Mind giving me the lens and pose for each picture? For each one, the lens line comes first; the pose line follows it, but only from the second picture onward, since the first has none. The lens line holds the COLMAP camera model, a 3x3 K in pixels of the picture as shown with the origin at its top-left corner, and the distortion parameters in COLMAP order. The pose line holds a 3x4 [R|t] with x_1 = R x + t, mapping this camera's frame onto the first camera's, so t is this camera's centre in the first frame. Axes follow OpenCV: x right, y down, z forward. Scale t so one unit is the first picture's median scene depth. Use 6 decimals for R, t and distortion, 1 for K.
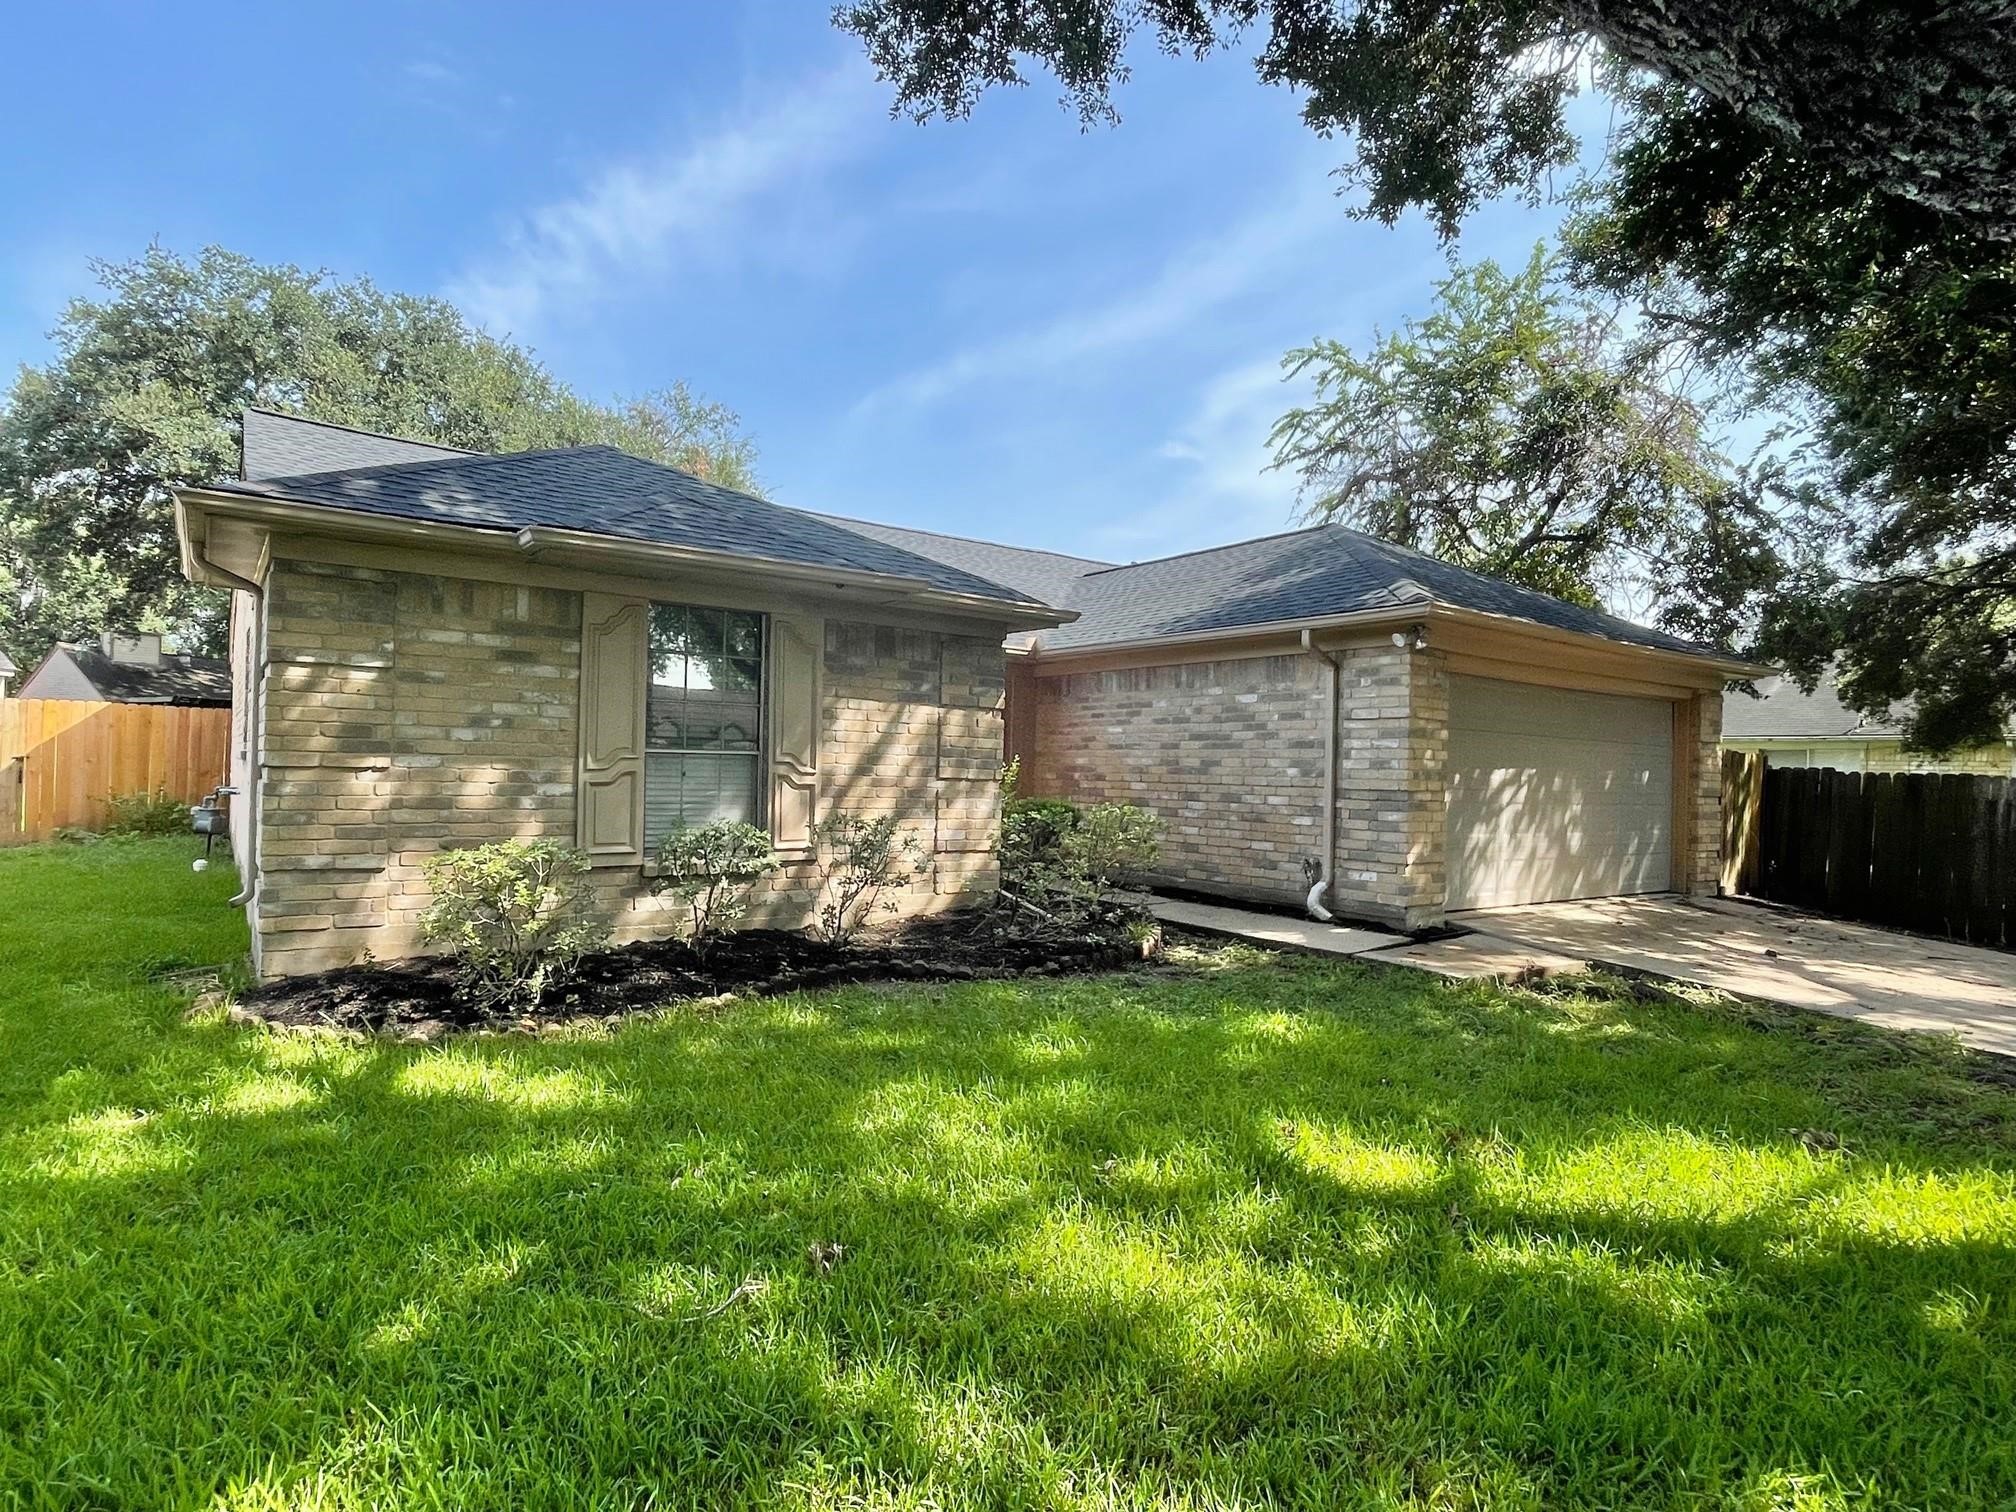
lens RADIAL K [[1078.6, 0, 1000.1], [0, 1078.6, 759.7], [0, 0, 1]] dist [0.002289, -0.000041]
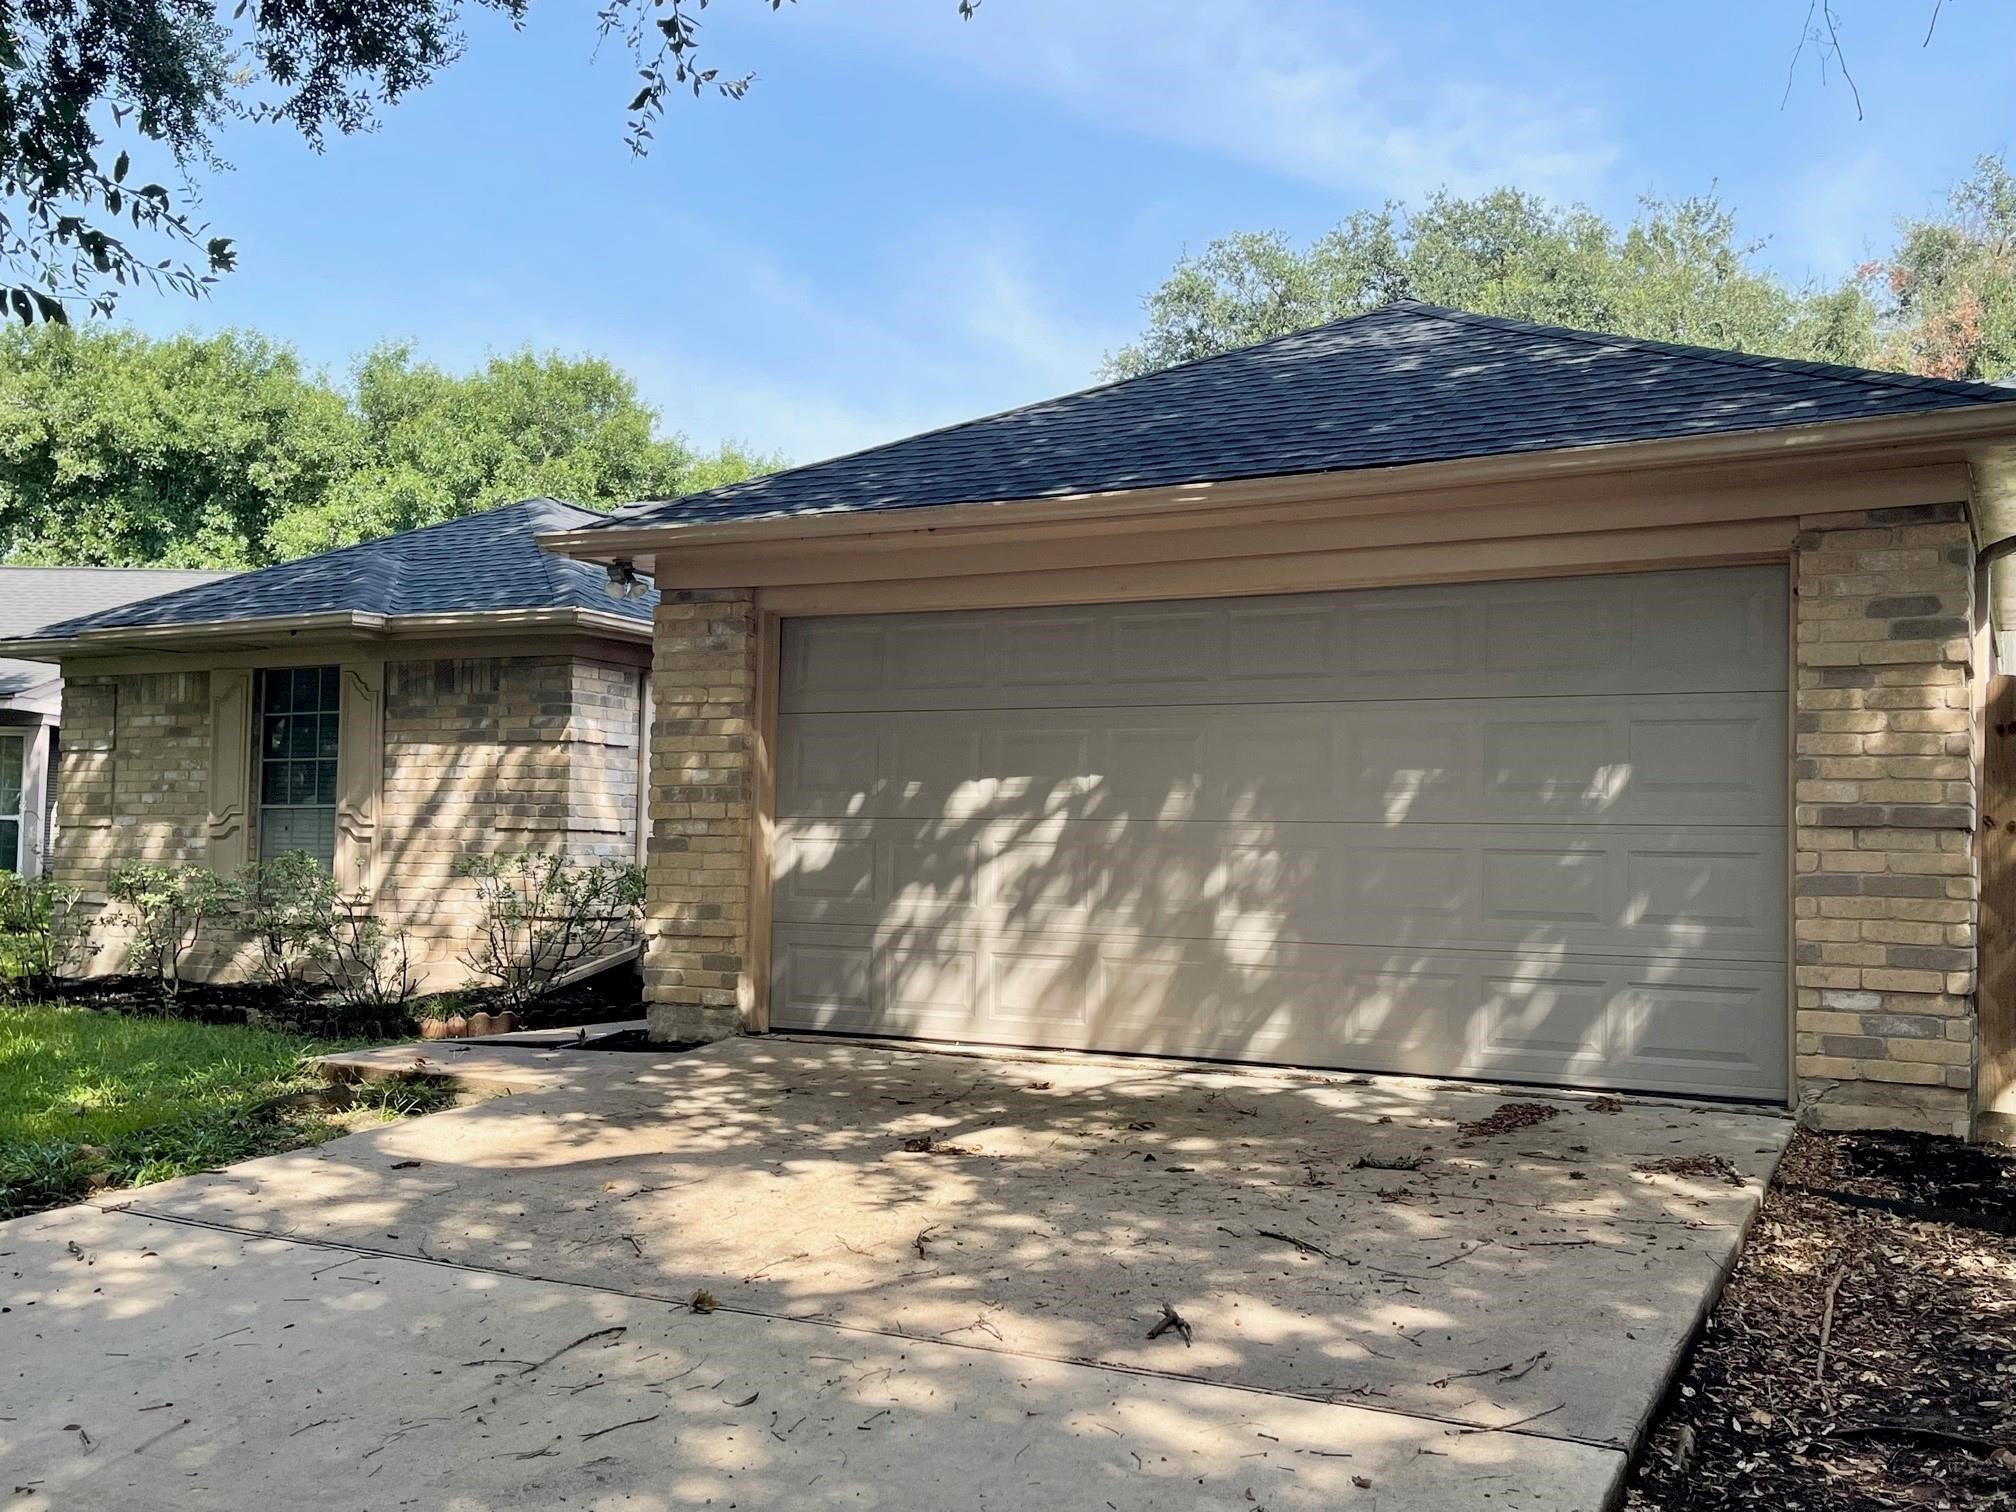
lens RADIAL K [[1988.1, 0, 1015.9], [0, 1988.1, 737.8], [0, 0, 1]] dist [0.080822, 0.000000]
pose [[0.410304, -0.078280, -0.908583, 1.669589], [-0.002151, 0.996223, -0.086803, 0.087881], [0.911946, 0.037570, 0.408586, 0.794237]]
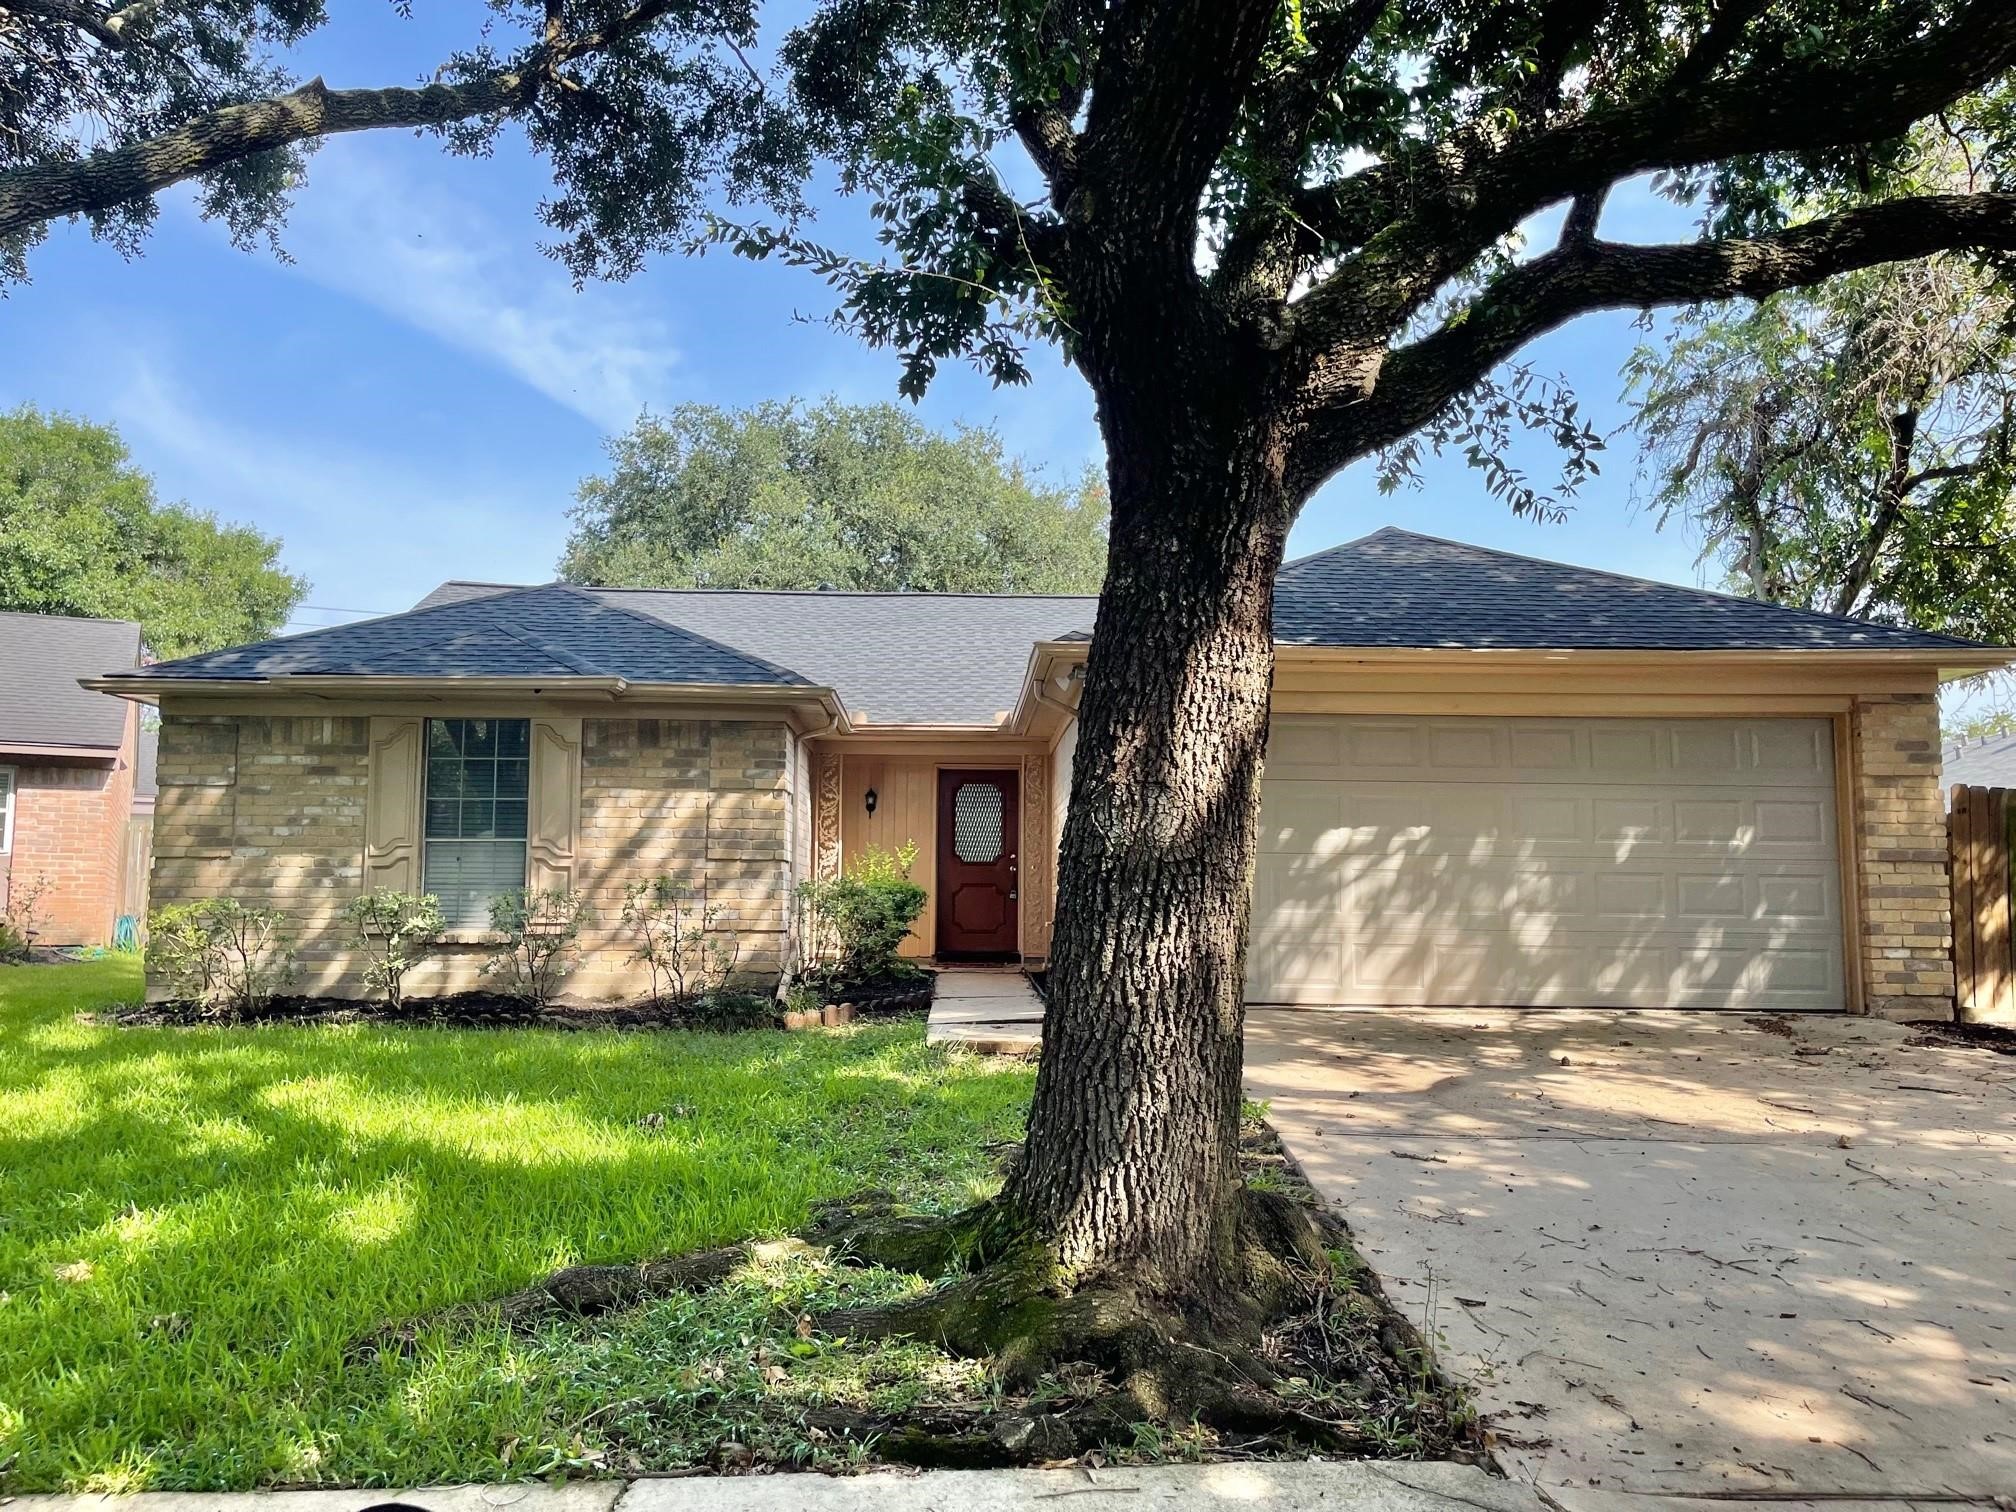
lens RADIAL K [[1530.8, 0, 1009.6], [0, 1530.8, 748.3], [0, 0, 1]] dist [0.010411, 0.003357]
pose [[0.816768, -0.076790, -0.571833, 1.110574], [0.018019, 0.994015, -0.107746, 0.079482], [0.576684, 0.077700, 0.813264, -0.032755]]
